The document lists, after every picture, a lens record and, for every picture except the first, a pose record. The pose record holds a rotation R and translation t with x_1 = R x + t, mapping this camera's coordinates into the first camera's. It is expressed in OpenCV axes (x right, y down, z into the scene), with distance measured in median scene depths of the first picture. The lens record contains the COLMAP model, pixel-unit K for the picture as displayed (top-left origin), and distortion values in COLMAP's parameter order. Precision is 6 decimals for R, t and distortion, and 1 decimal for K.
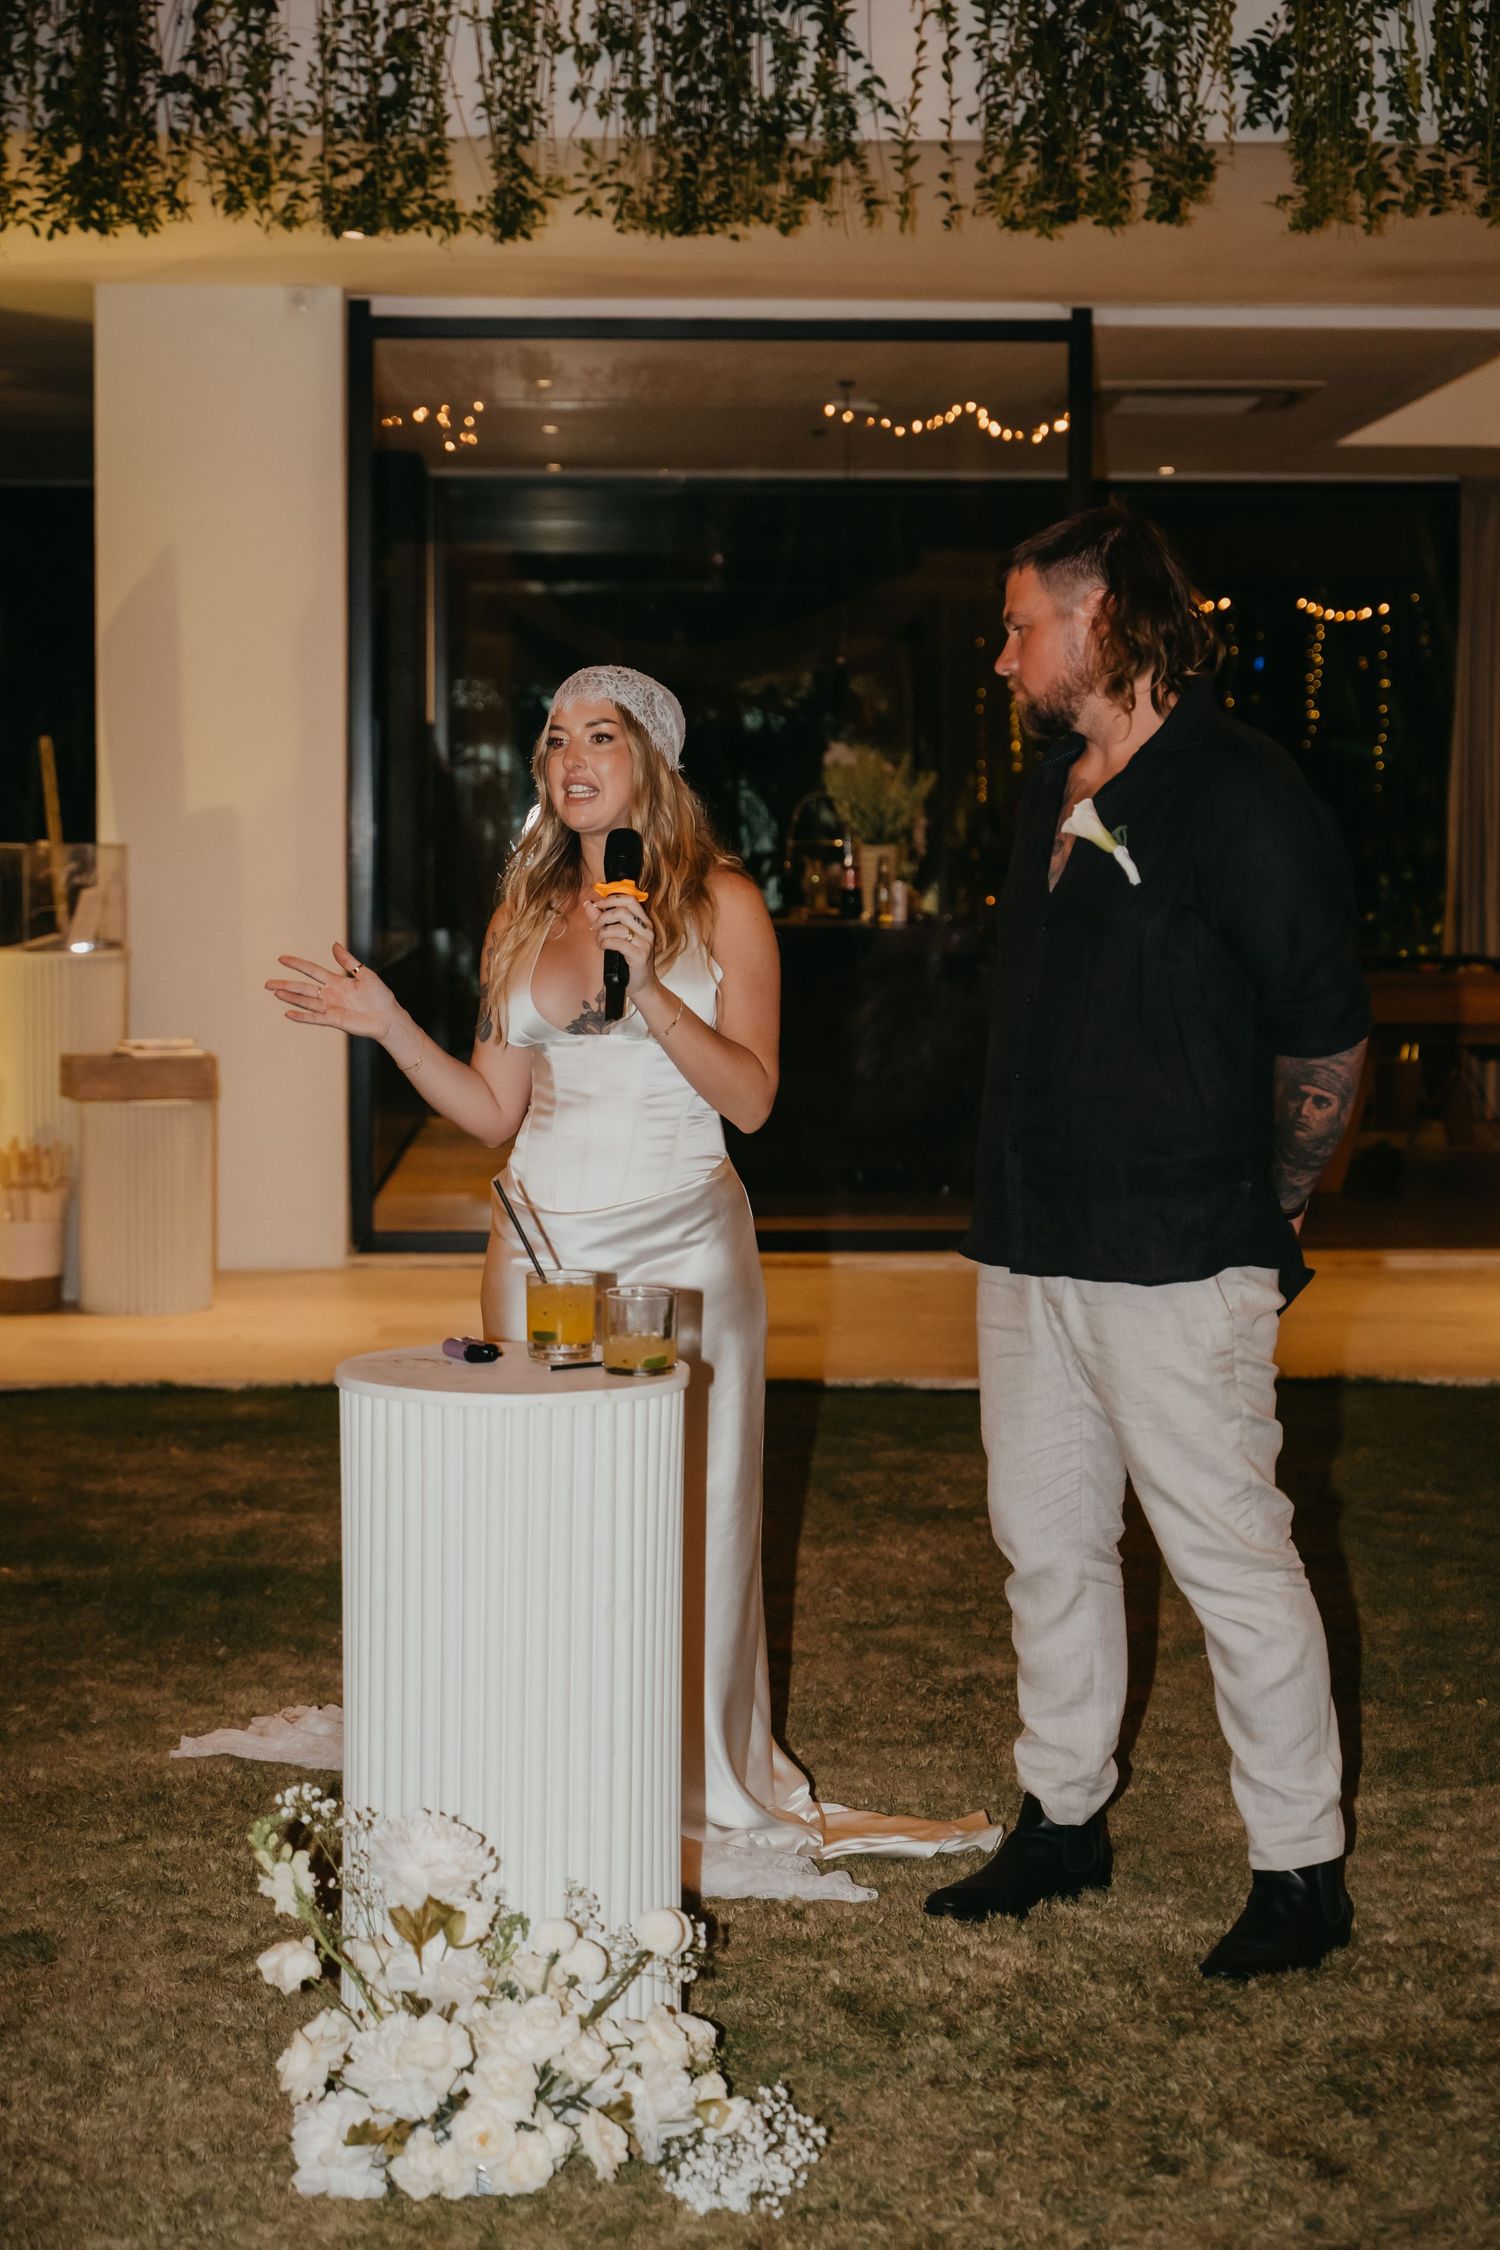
lens RADIAL K [[4184.5, 0, 750.0], [0, 4184.5, 1125.0], [0, 0, 1]] dist [0.007203, -0.013688]
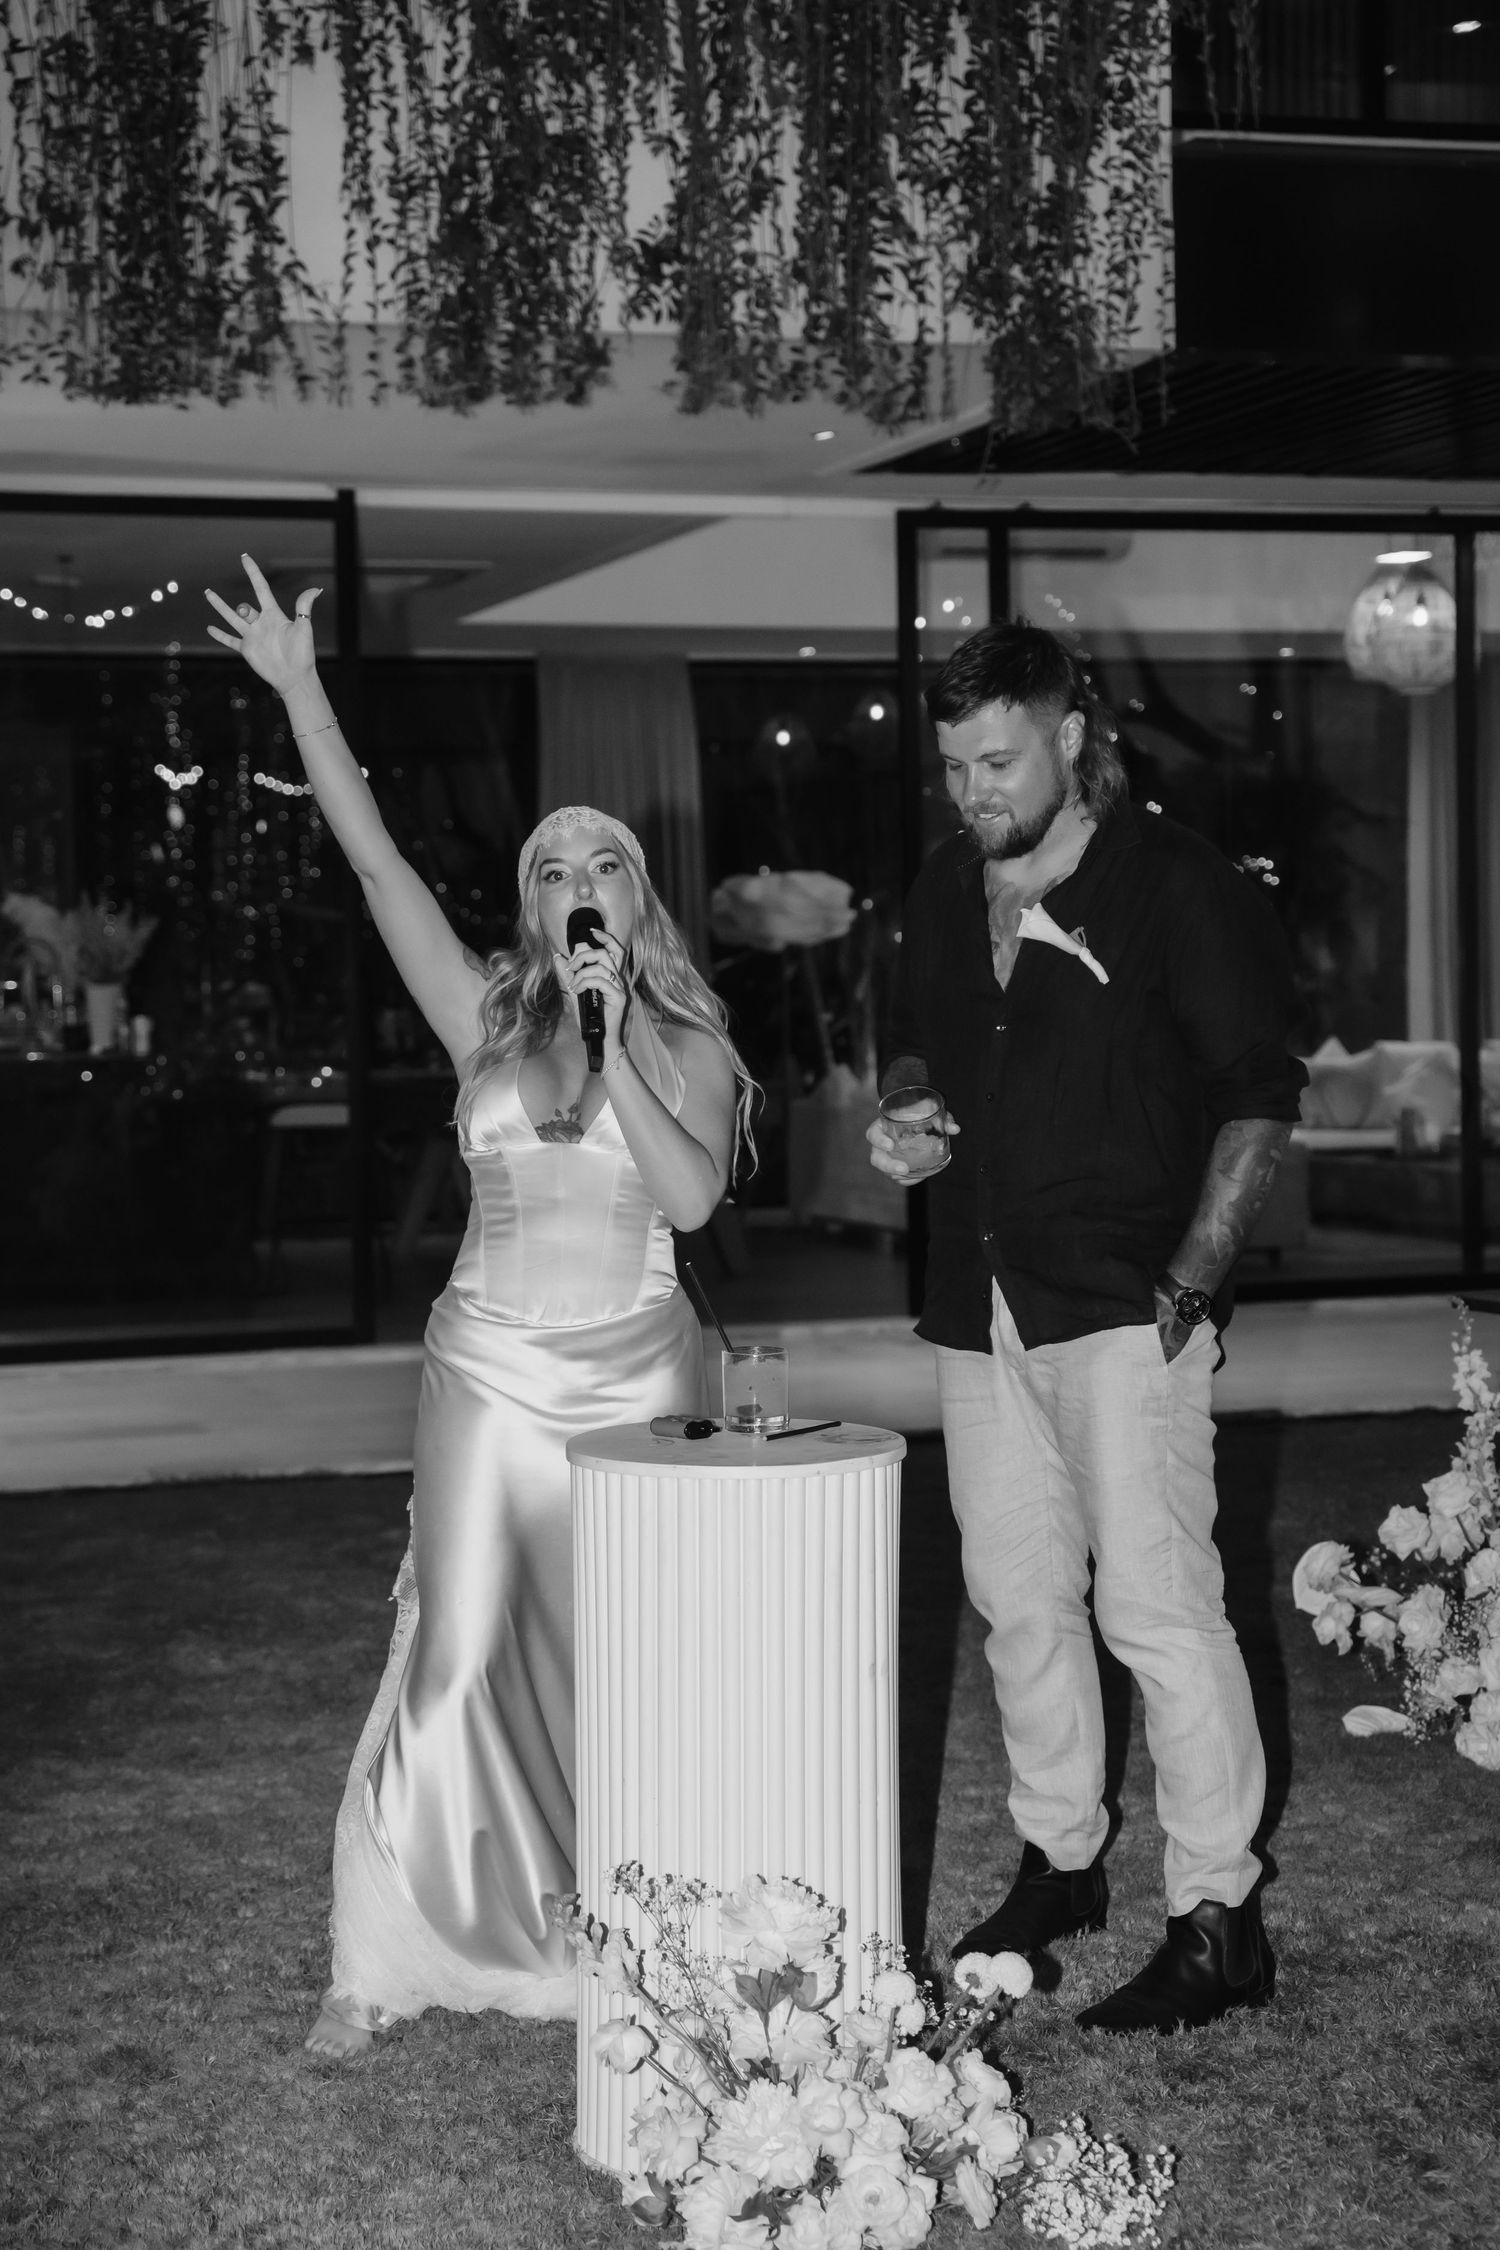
lens RADIAL K [[3719.8, 0, 750.0], [0, 3719.8, 1125.0], [0, 0, 1]] dist [0.147306, 0.171948]
pose [[0.963977, -0.032791, 0.263957, -0.122135], [0.040808, 0.998856, -0.024946, 0.001046], [-0.262837, 0.034819, 0.964212, 0.042653]]
